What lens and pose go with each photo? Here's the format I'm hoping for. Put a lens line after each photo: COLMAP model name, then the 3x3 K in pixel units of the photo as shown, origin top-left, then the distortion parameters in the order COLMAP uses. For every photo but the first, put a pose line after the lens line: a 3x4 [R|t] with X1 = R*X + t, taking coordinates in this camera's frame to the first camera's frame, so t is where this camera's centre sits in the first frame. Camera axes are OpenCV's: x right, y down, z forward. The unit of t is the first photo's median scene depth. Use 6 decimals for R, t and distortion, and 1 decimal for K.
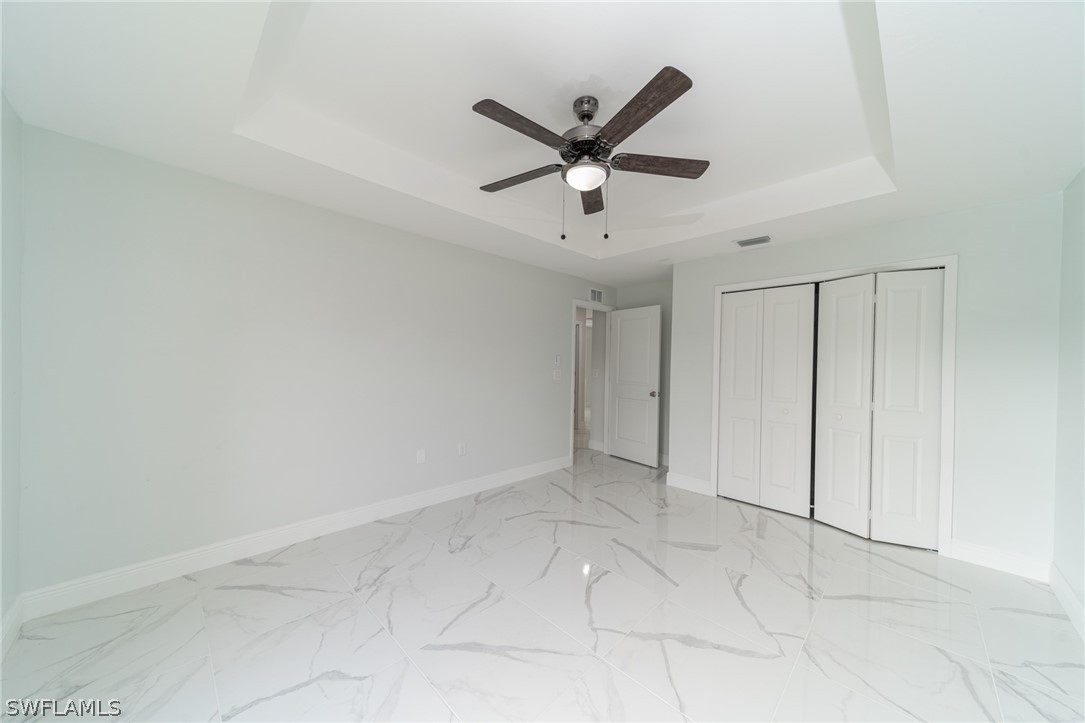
lens RADIAL K [[382.6, 0, 541.5], [0, 382.6, 369.0], [0, 0, 1]] dist [0.009155, 0.000091]
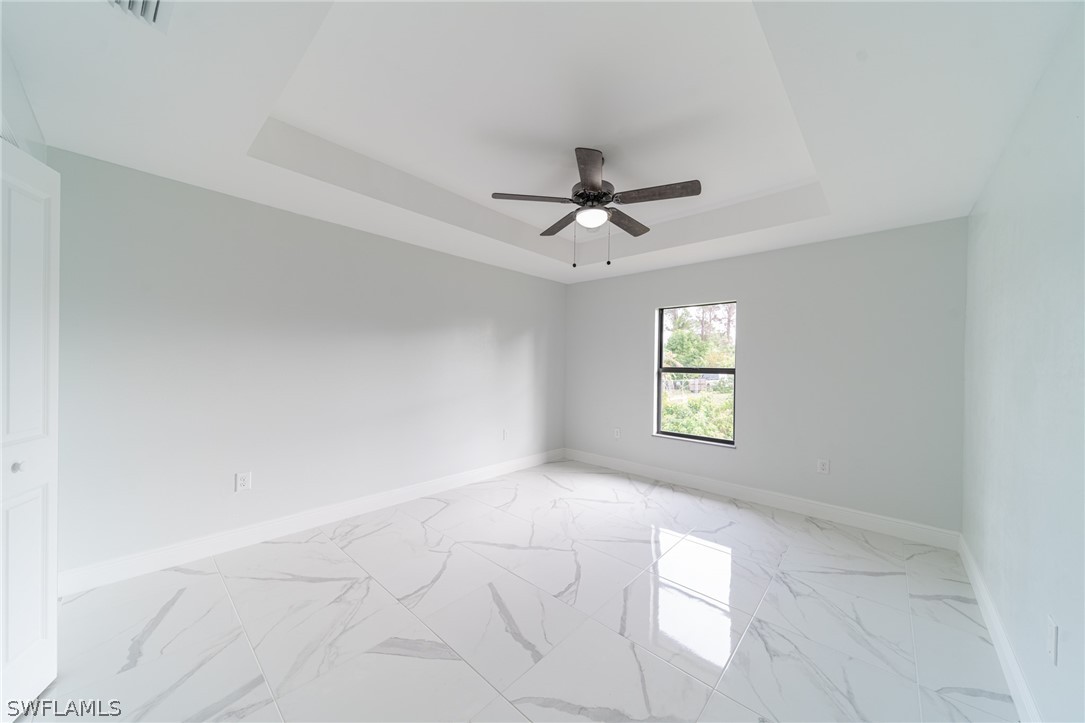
lens RADIAL K [[382.6, 0, 541.5], [0, 382.6, 369.0], [0, 0, 1]] dist [0.009155, 0.000091]
pose [[-0.998606, -0.033798, -0.040548, 0.287599], [-0.035028, 0.998935, 0.030027, -0.028442], [0.039490, 0.031405, -0.998726, 2.049612]]
